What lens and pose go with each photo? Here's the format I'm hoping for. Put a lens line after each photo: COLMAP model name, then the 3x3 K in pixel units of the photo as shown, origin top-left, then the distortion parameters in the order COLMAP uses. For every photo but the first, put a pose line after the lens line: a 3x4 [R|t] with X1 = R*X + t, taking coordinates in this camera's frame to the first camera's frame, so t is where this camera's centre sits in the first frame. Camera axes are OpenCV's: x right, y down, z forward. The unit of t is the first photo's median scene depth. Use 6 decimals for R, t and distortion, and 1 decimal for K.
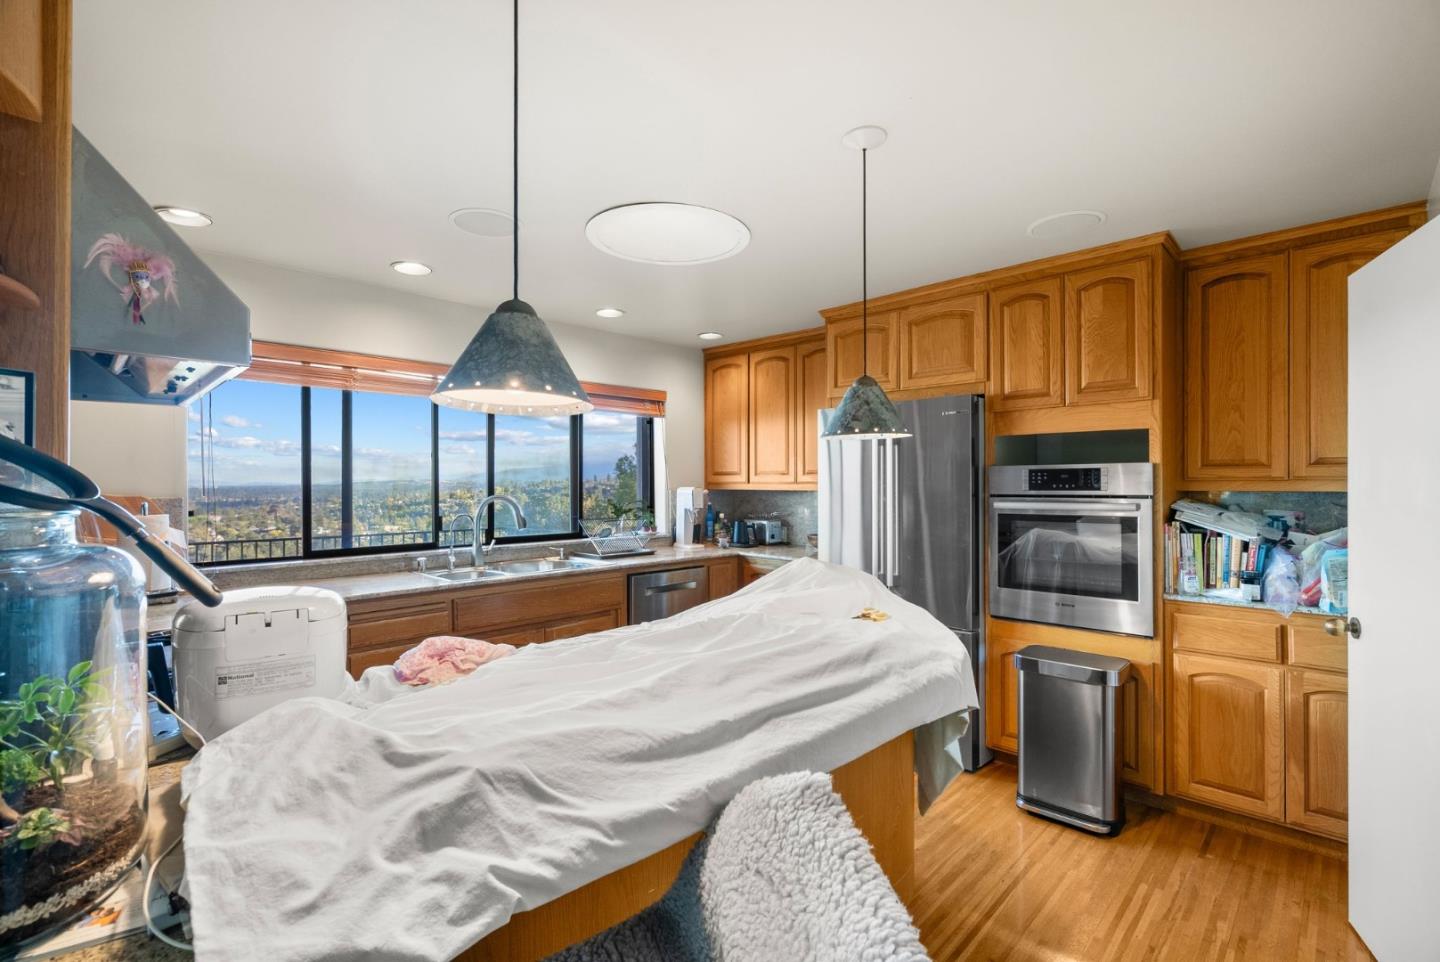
lens RADIAL K [[652.1, 0, 720.0], [0, 652.1, 481.0], [0, 0, 1]] dist [-0.000304, -0.000152]
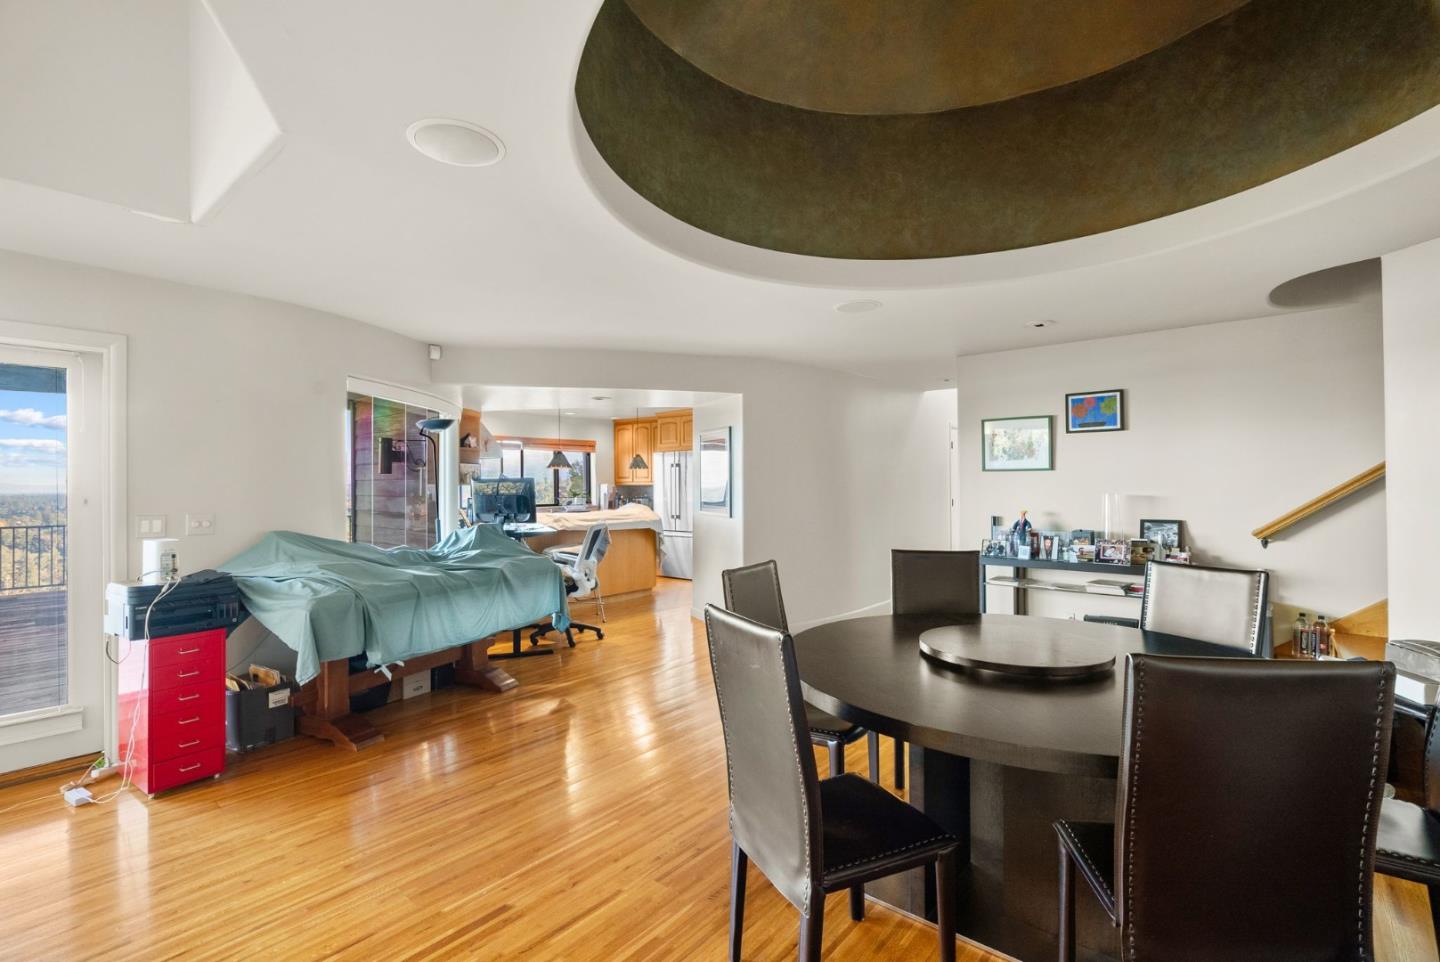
lens RADIAL K [[660.2, 0, 720.0], [0, 660.2, 481.0], [0, 0, 1]] dist [0.000224, 0.000025]
pose [[0.996987, -0.004982, 0.077413, 0.164506], [0.005454, 0.999968, -0.005879, 0.014541], [-0.077381, 0.006283, 0.996982, -1.273481]]
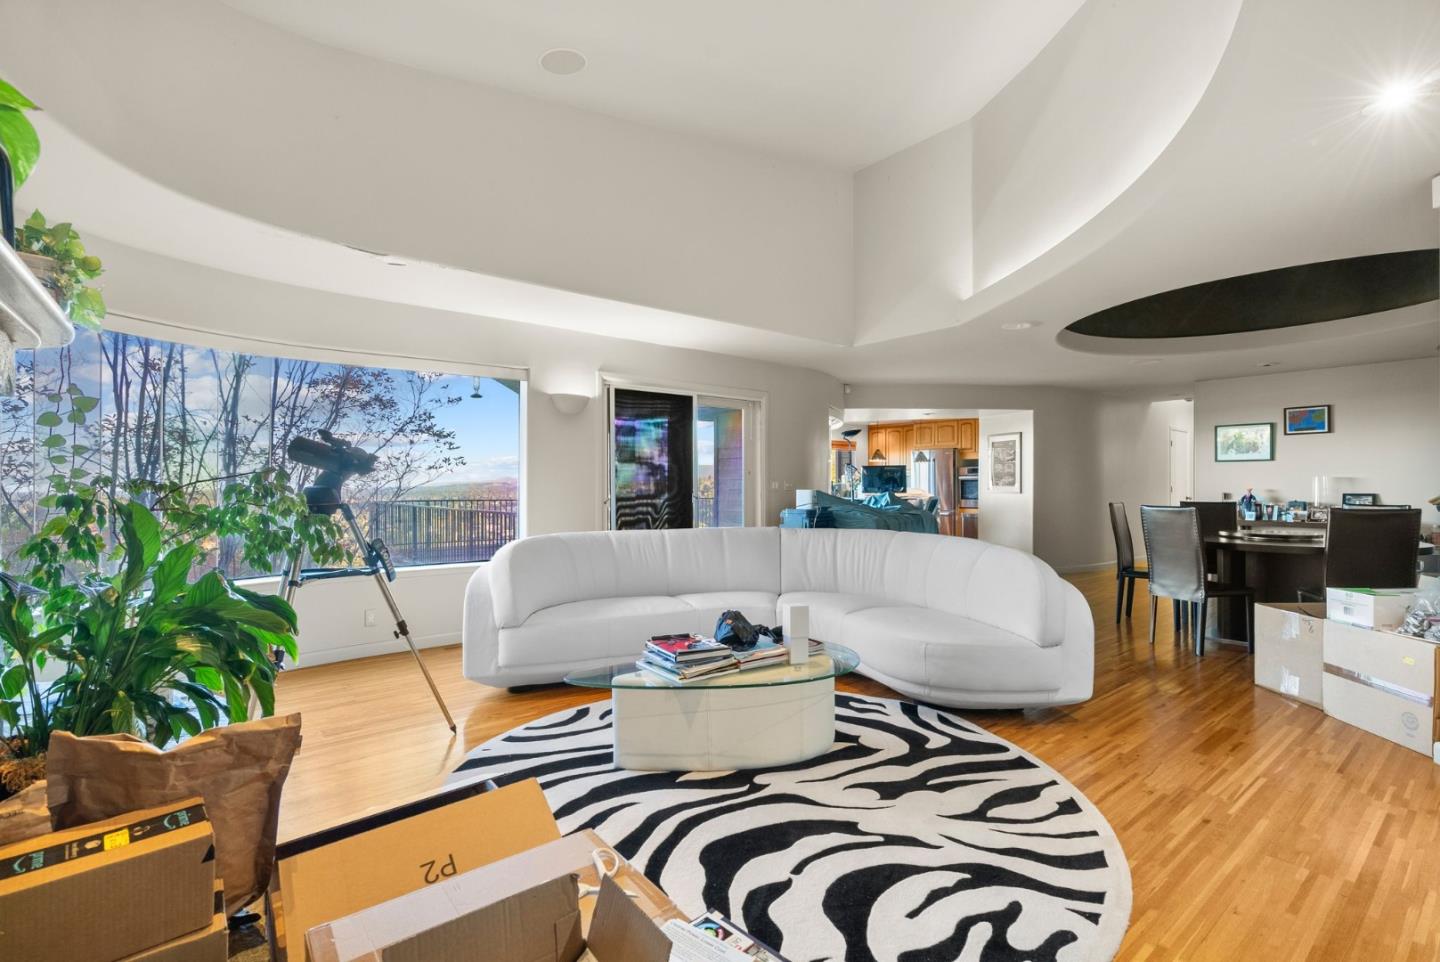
lens RADIAL K [[652.1, 0, 720.0], [0, 652.1, 481.0], [0, 0, 1]] dist [-0.000304, -0.000152]
pose [[0.991557, -0.000262, -0.129668, -0.309537], [-0.000349, 0.999989, -0.004691, 0.049833], [0.129667, 0.004696, 0.991546, -1.943035]]
